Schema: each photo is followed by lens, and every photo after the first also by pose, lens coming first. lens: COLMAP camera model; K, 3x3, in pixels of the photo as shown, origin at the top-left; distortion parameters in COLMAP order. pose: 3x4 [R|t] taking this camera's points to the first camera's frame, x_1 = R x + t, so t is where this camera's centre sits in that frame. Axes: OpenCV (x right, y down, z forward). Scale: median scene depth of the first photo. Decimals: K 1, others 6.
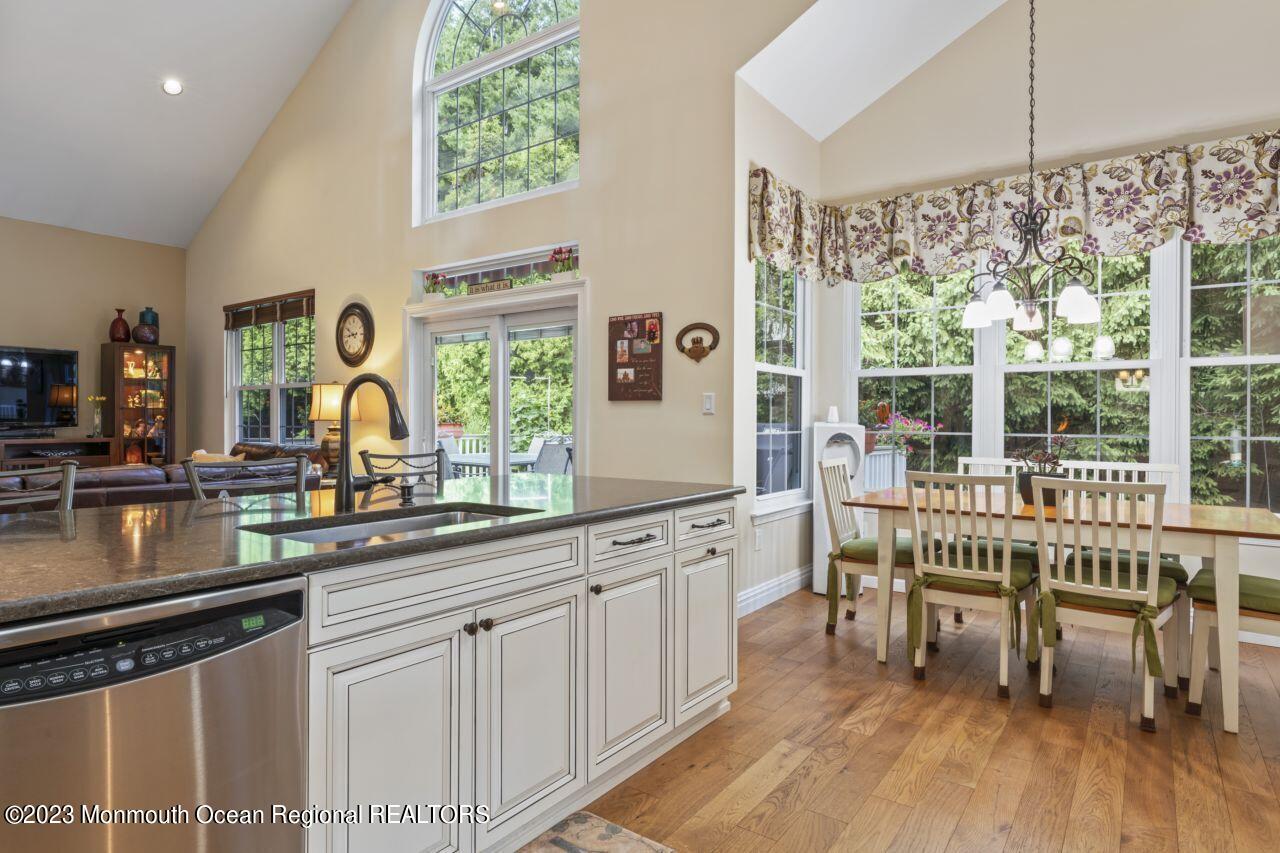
lens RADIAL K [[704.8, 0, 645.3], [0, 704.8, 421.1], [0, 0, 1]] dist [-0.006210, -0.001726]
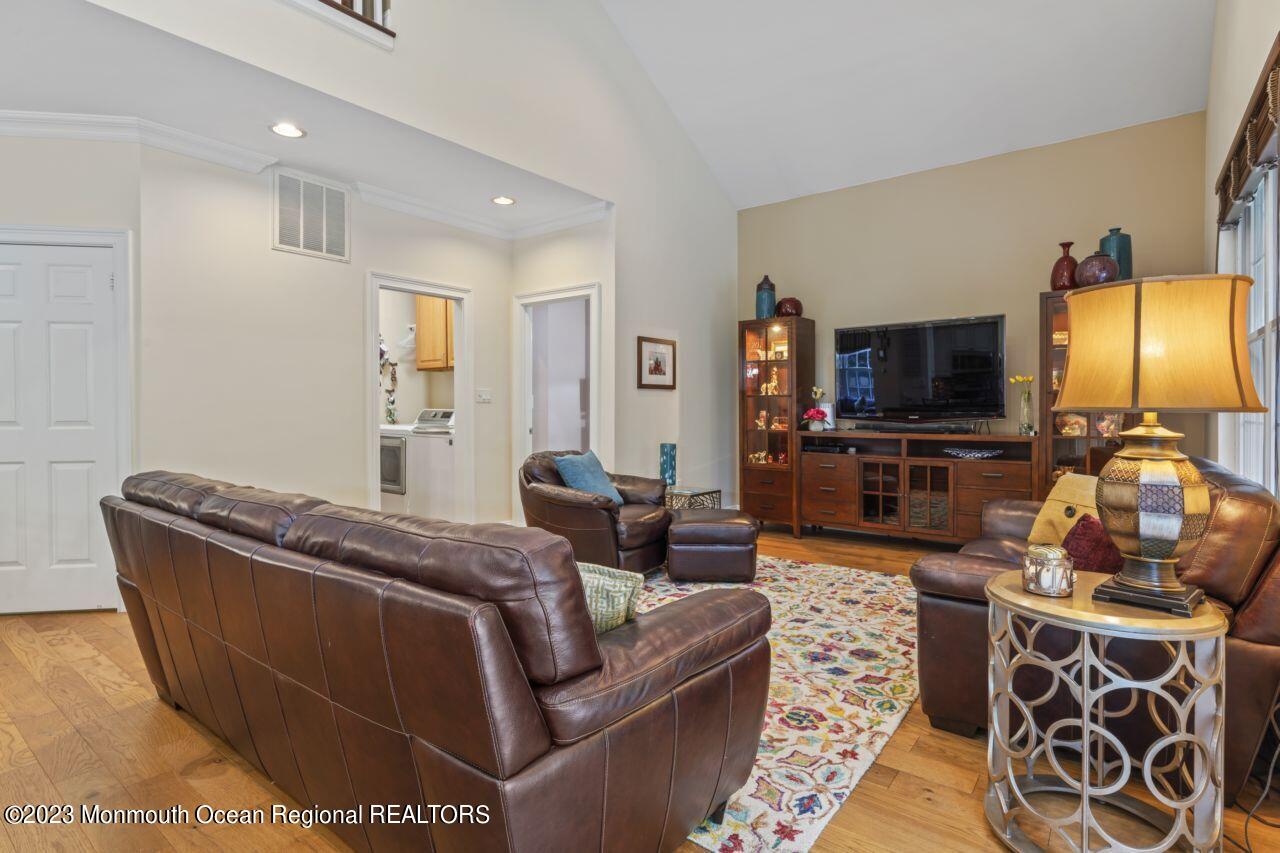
lens RADIAL K [[639.5, 0, 635.6], [0, 639.5, 417.2], [0, 0, 1]] dist [-0.000018, -0.000295]
pose [[-0.040592, 0.009610, -0.999130, -0.131988], [0.000723, 0.999954, 0.009589, -0.000648], [0.999176, -0.000333, -0.040597, 0.644465]]
